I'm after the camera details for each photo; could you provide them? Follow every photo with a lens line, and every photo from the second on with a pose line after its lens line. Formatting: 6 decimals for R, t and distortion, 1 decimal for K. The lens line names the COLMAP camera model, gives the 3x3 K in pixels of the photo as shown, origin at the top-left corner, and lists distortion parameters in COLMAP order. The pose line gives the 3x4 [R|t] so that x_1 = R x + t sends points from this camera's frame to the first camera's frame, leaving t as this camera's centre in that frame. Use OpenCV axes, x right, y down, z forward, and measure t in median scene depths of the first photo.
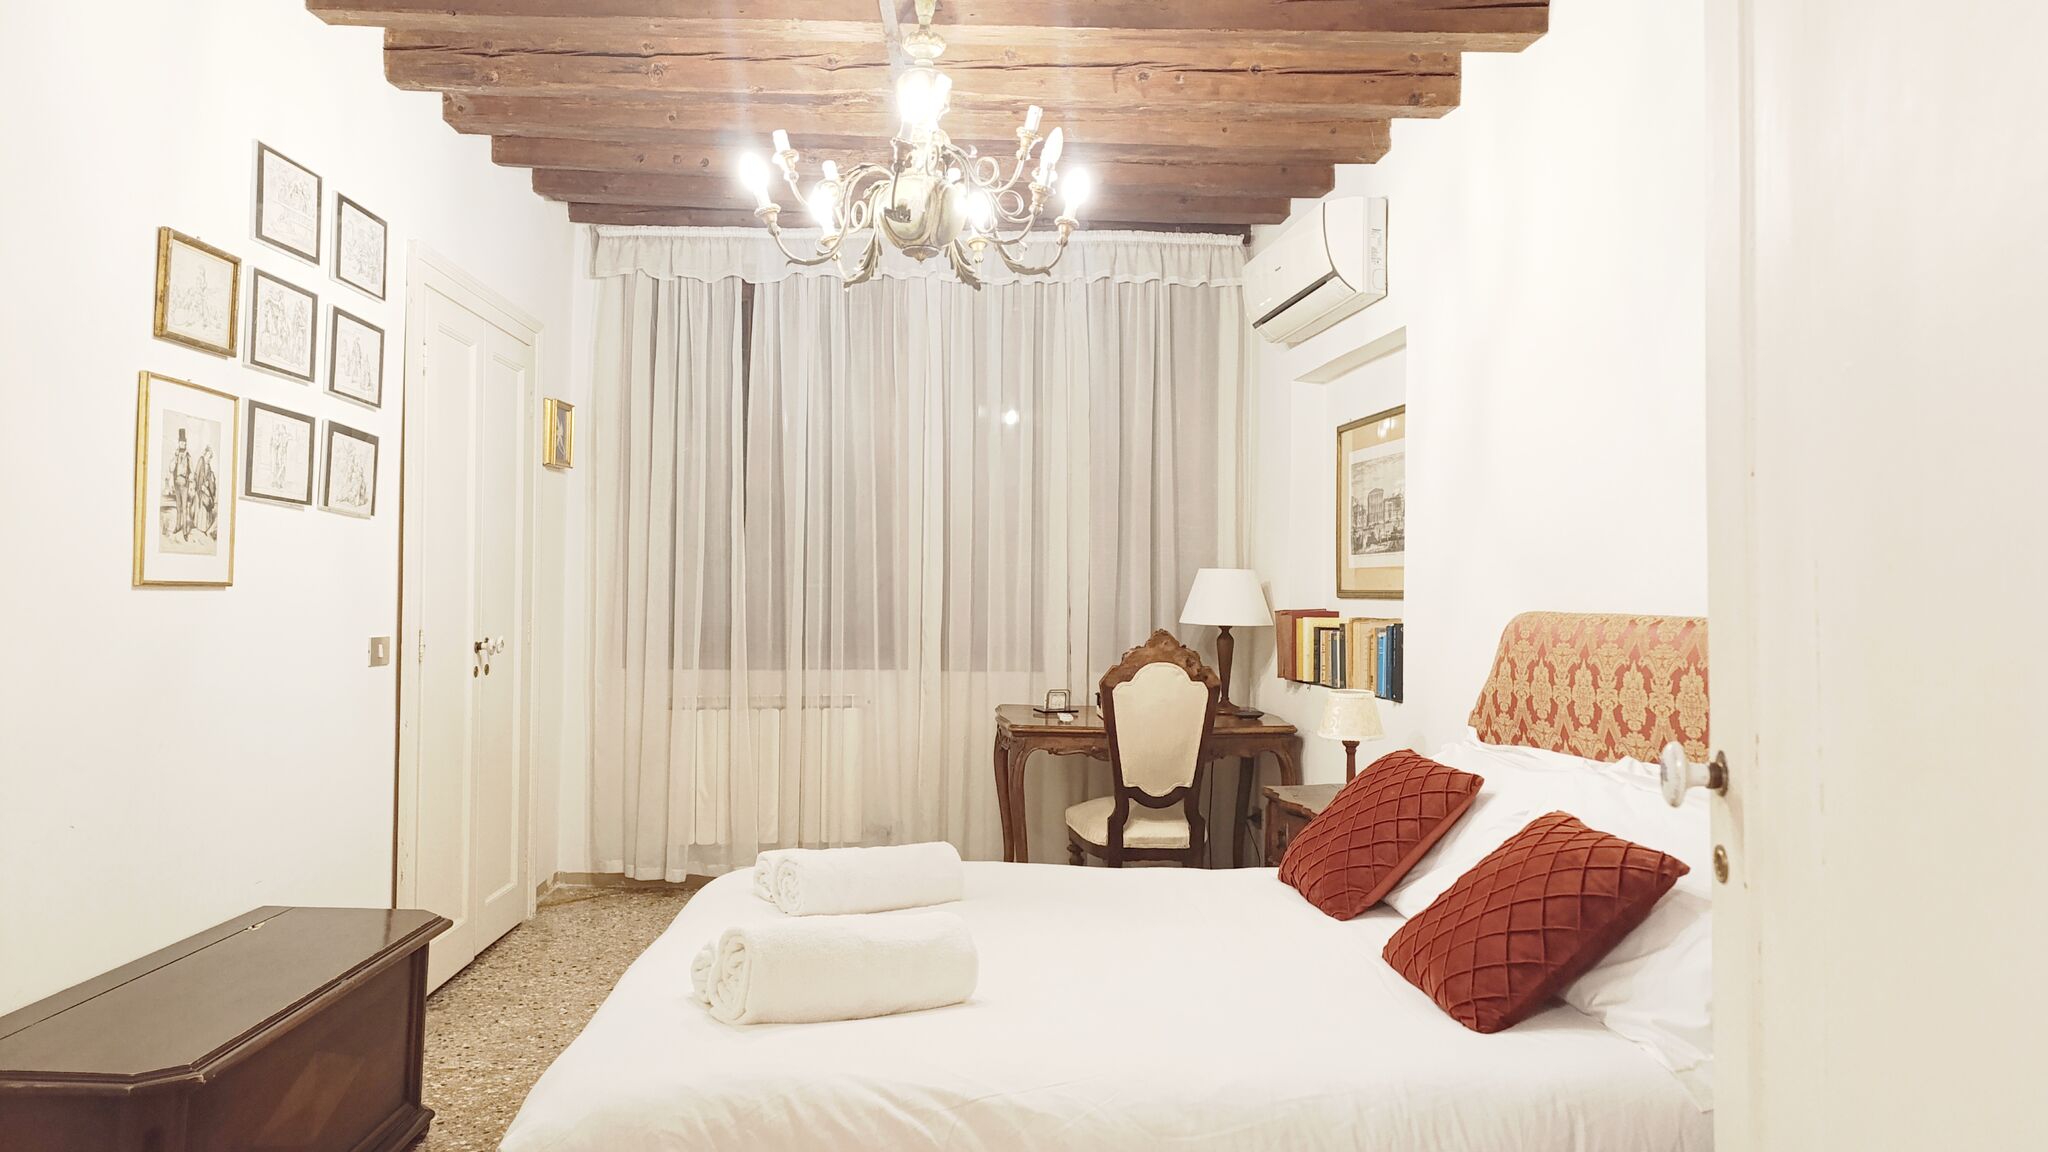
lens RADIAL K [[1414.6, 0, 1036.8], [0, 1414.6, 565.5], [0, 0, 1]] dist [0.064590, -0.071823]
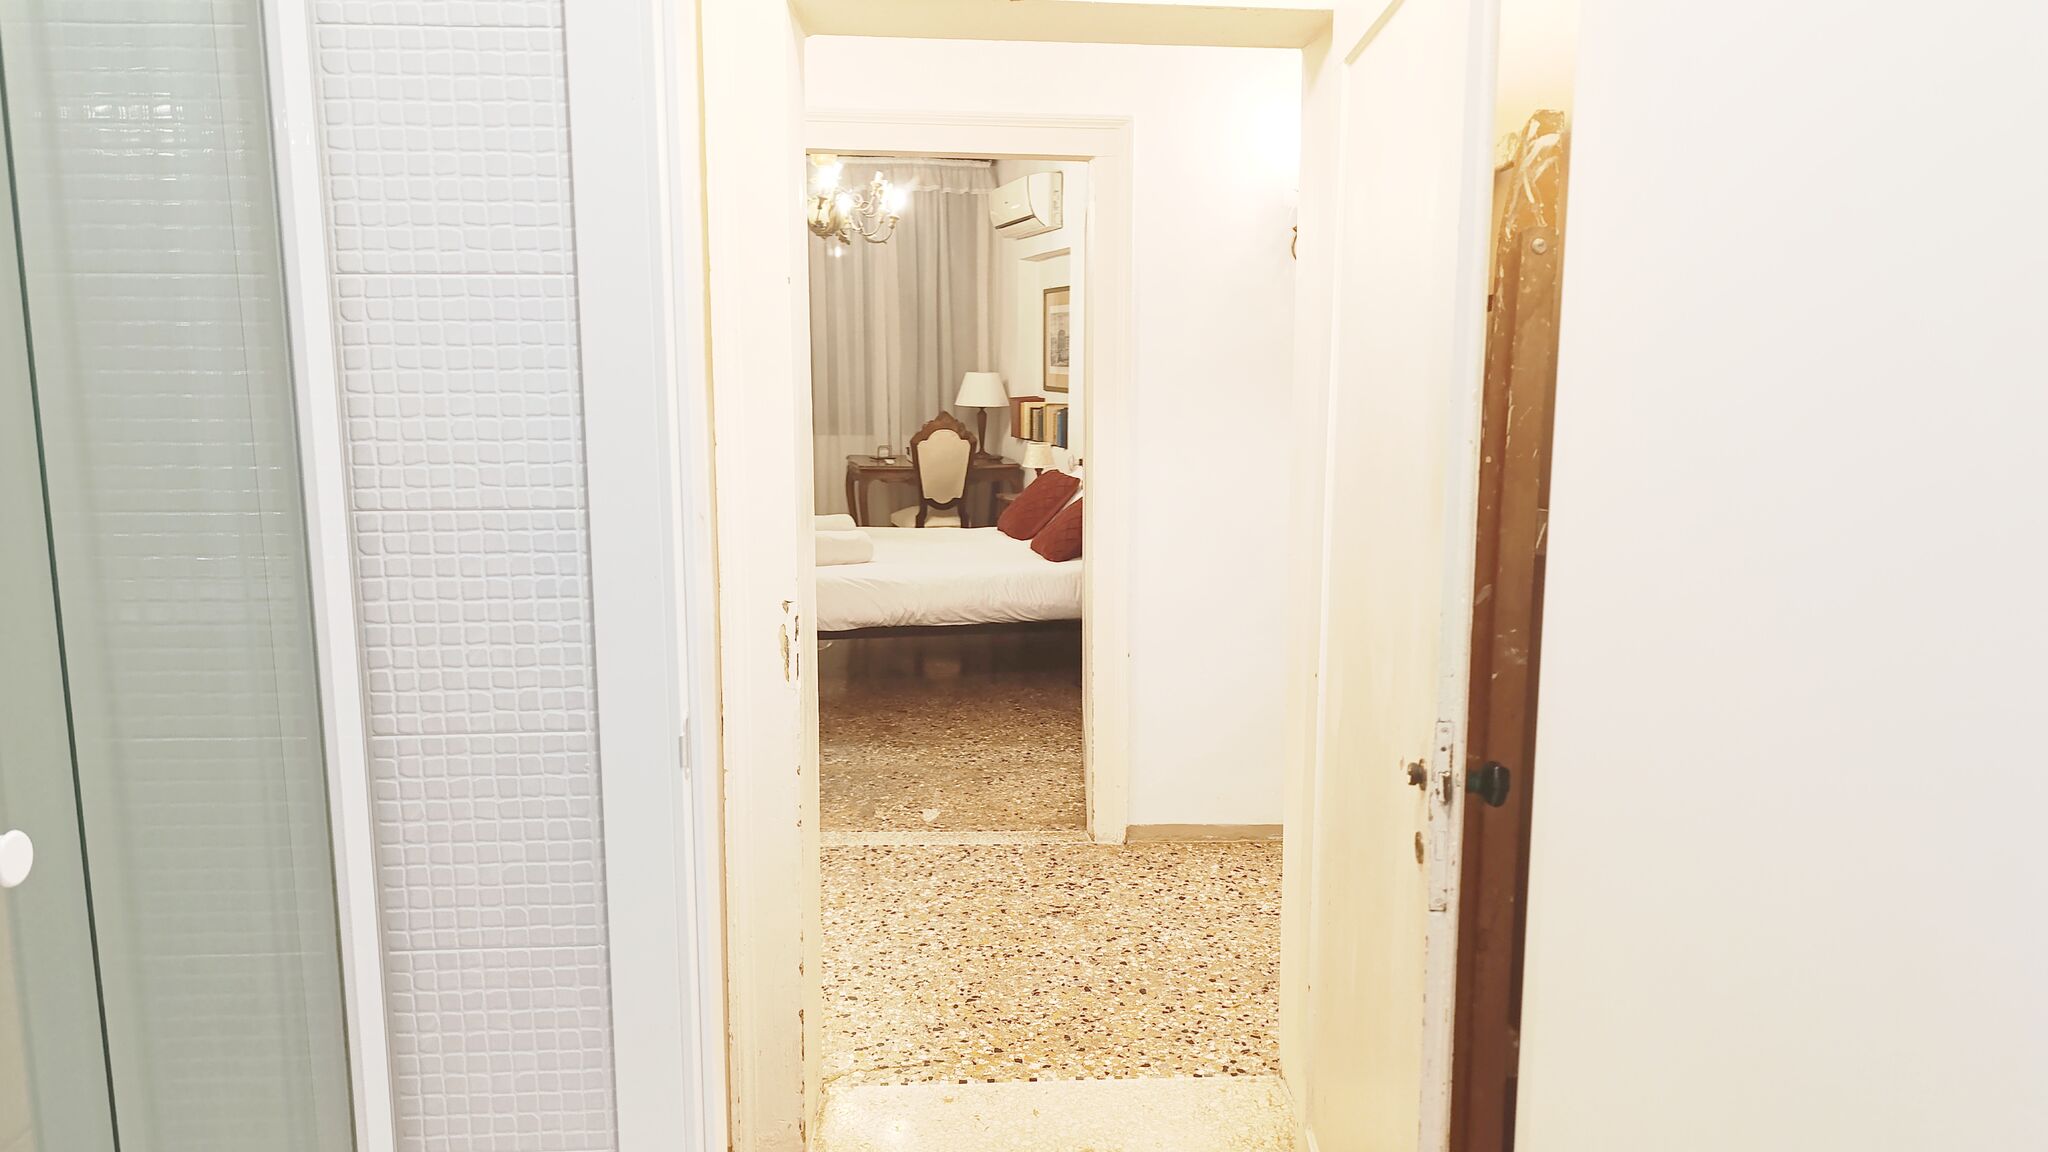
lens RADIAL K [[1442.1, 0, 1024.0], [0, 1442.1, 576.0], [0, 0, 1]] dist [0.113151, -0.076499]
pose [[0.990500, -0.027812, 0.134673, -0.060535], [0.003988, 0.984732, 0.174034, -0.063436], [-0.137457, -0.171843, 0.975487, -0.793546]]
